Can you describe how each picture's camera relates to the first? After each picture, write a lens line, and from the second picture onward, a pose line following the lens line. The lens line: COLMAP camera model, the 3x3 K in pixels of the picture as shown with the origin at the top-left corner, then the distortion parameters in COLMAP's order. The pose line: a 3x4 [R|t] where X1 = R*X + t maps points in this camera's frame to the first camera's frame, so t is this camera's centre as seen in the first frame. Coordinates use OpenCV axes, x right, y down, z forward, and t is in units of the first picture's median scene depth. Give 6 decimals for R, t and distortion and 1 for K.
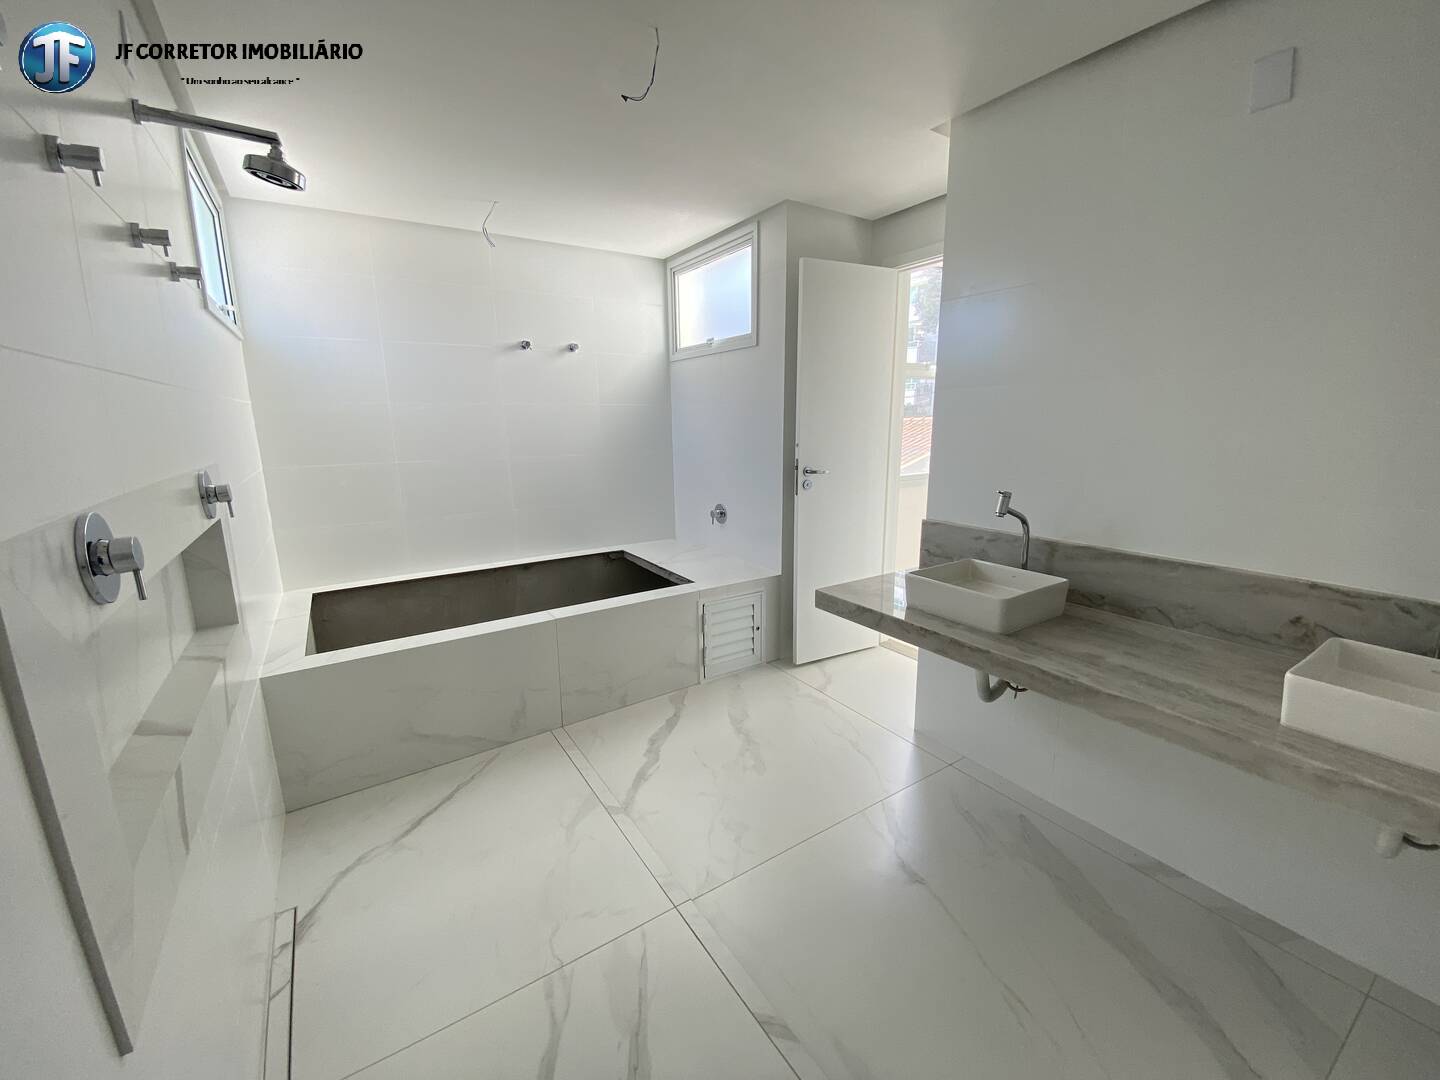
lens RADIAL K [[585.6, 0, 720.0], [0, 585.6, 540.0], [0, 0, 1]] dist [0.016829, -0.019224]
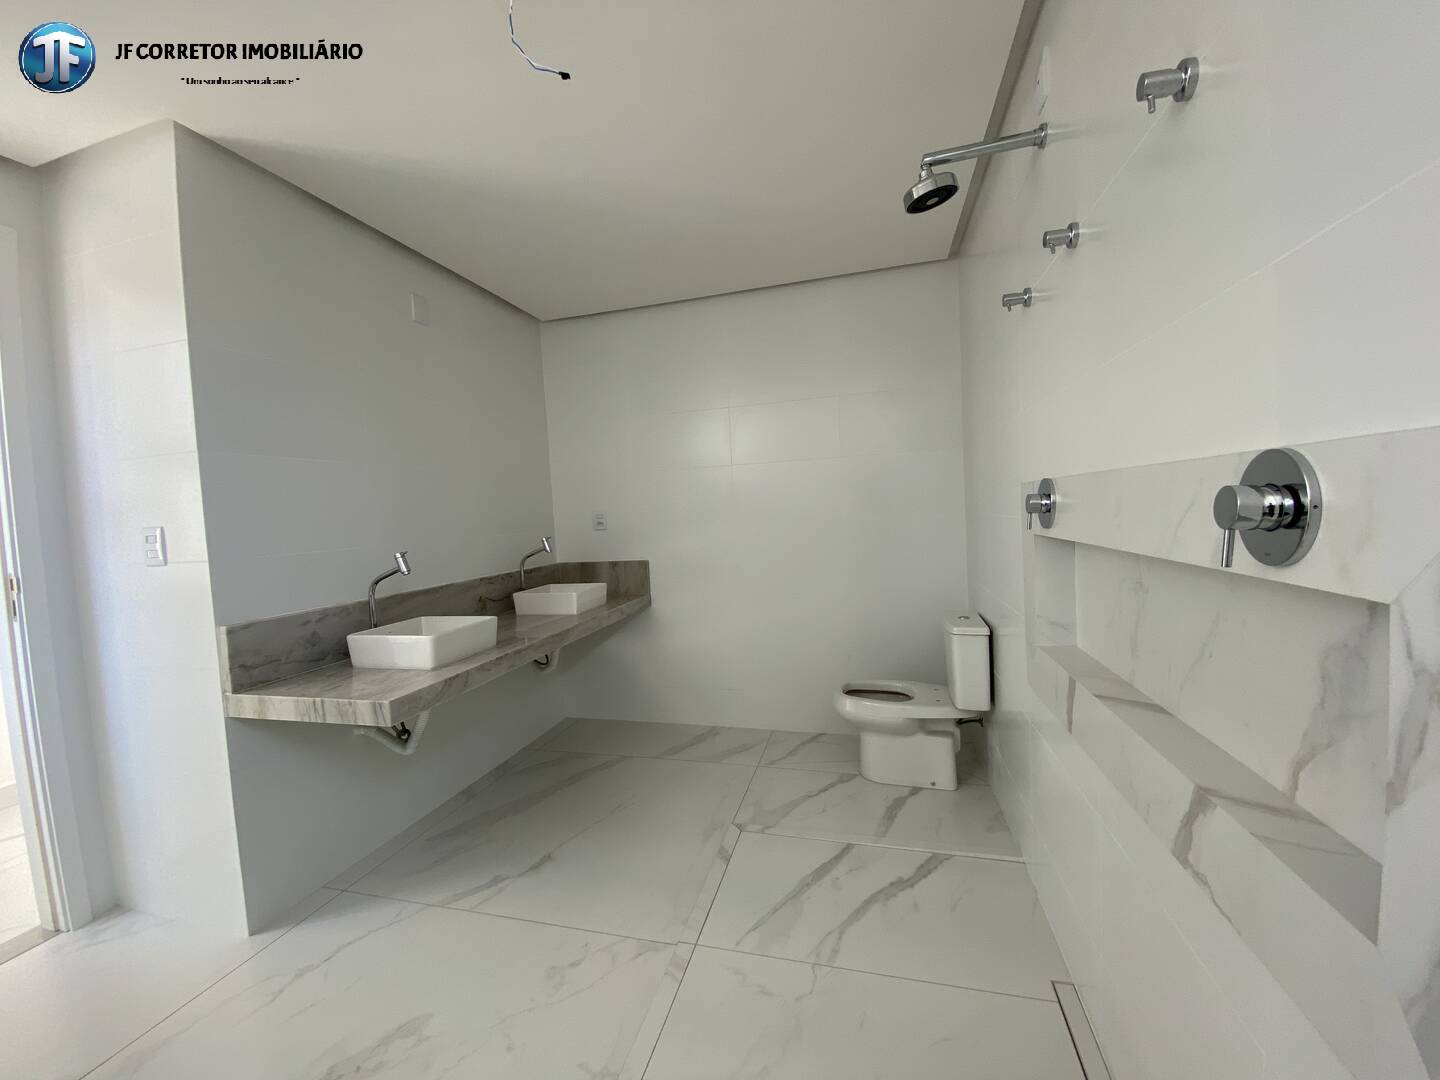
lens RADIAL K [[583.7, 0, 717.4], [0, 583.7, 542.4], [0, 0, 1]] dist [0.019538, -0.022645]
pose [[-0.670889, 0.005076, 0.741541, -0.778128], [0.208508, 0.960925, 0.182065, -0.184994], [-0.711641, 0.276763, -0.645732, 1.328980]]
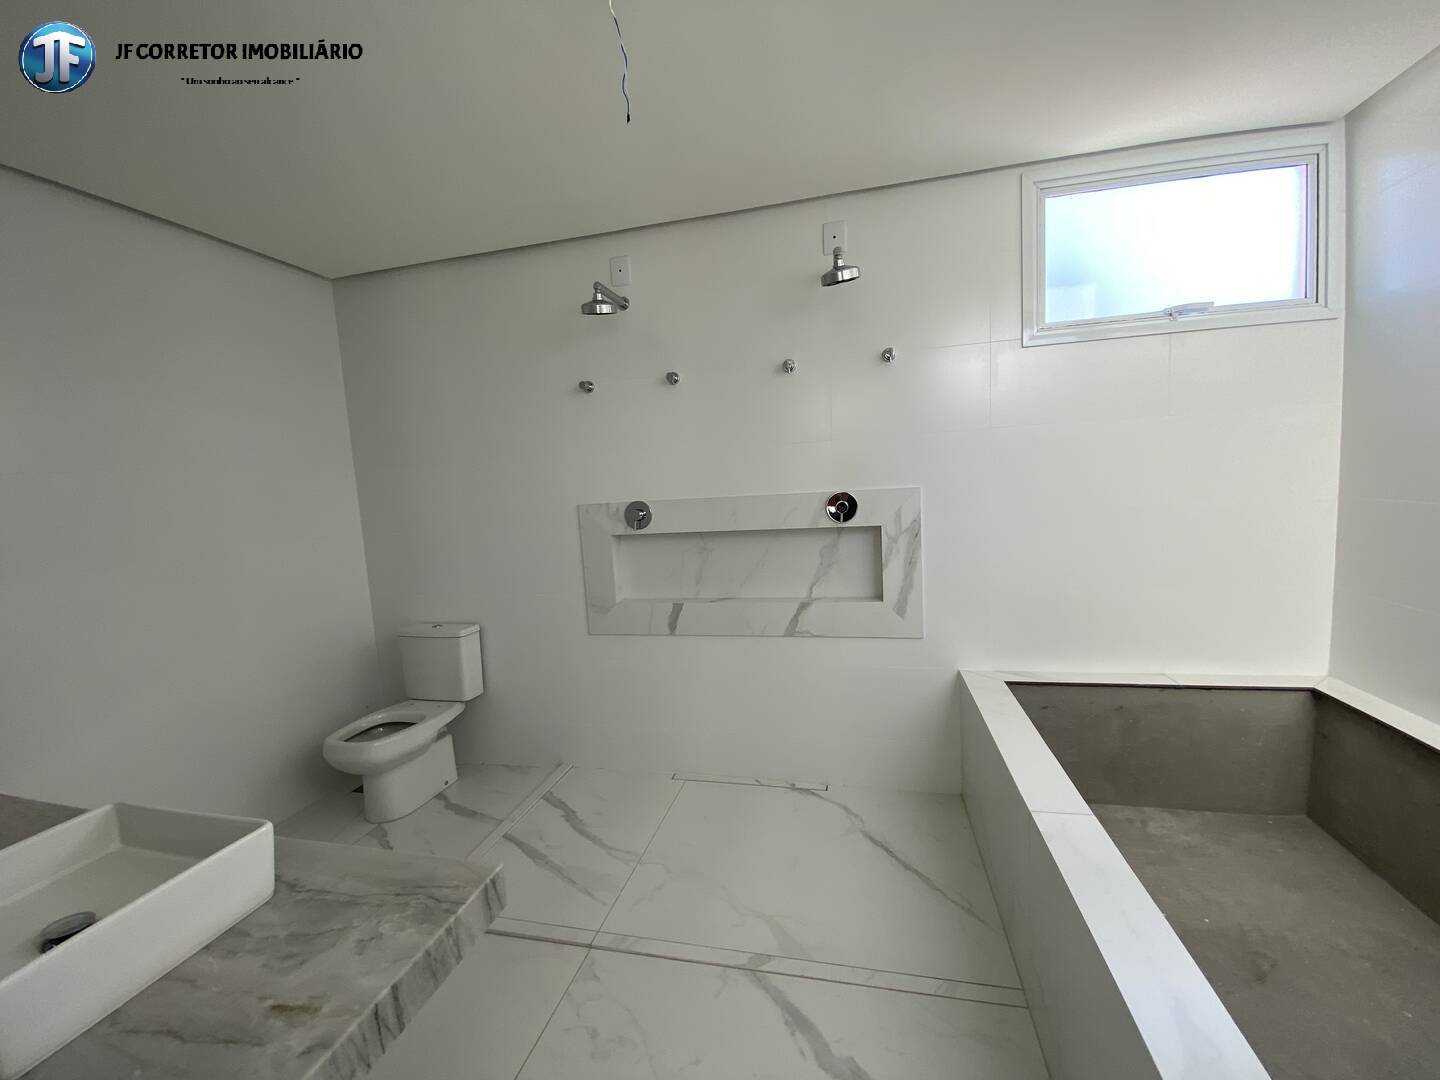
lens RADIAL K [[583.7, 0, 717.4], [0, 583.7, 542.4], [0, 0, 1]] dist [0.019538, -0.022645]
pose [[-0.724865, 0.127356, -0.677016, 0.366813], [-0.075815, 0.962045, 0.262148, -0.315912], [0.684706, 0.241350, -0.687697, 1.587441]]
